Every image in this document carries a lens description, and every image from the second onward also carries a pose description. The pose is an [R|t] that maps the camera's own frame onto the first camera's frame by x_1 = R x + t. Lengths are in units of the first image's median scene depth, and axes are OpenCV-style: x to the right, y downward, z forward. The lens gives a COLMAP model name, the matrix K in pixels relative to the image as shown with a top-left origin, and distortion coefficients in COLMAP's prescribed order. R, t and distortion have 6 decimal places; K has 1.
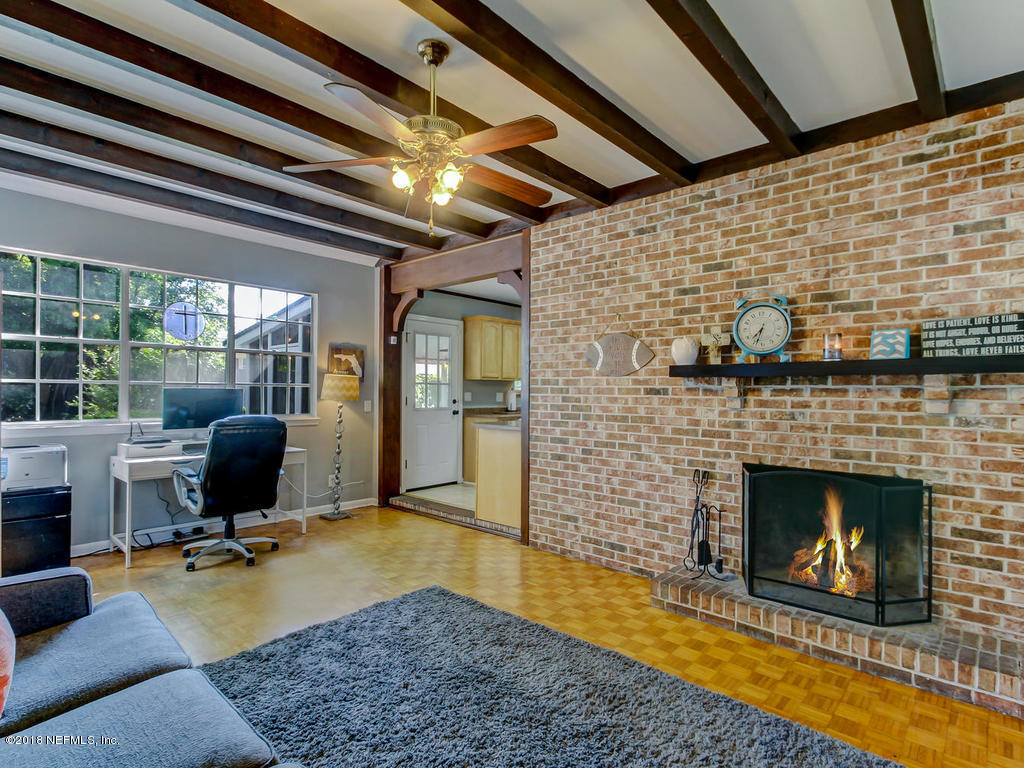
lens RADIAL K [[531.6, 0, 518.1], [0, 531.6, 384.5], [0, 0, 1]] dist [0.000575, 0.000412]
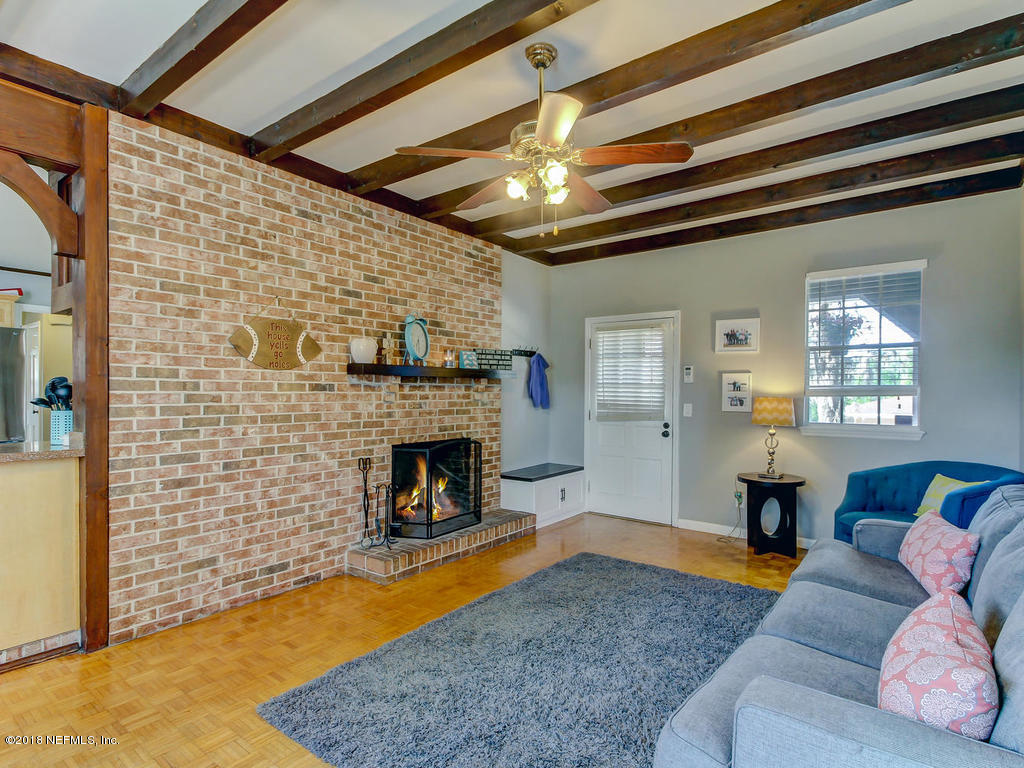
lens RADIAL K [[531.6, 0, 518.5], [0, 531.6, 392.8], [0, 0, 1]] dist [0.000575, 0.000412]
pose [[-0.085933, -0.006137, 0.996282, -0.757871], [-0.010963, 0.999926, 0.005214, 0.014184], [-0.996241, -0.010475, -0.085994, 0.739030]]
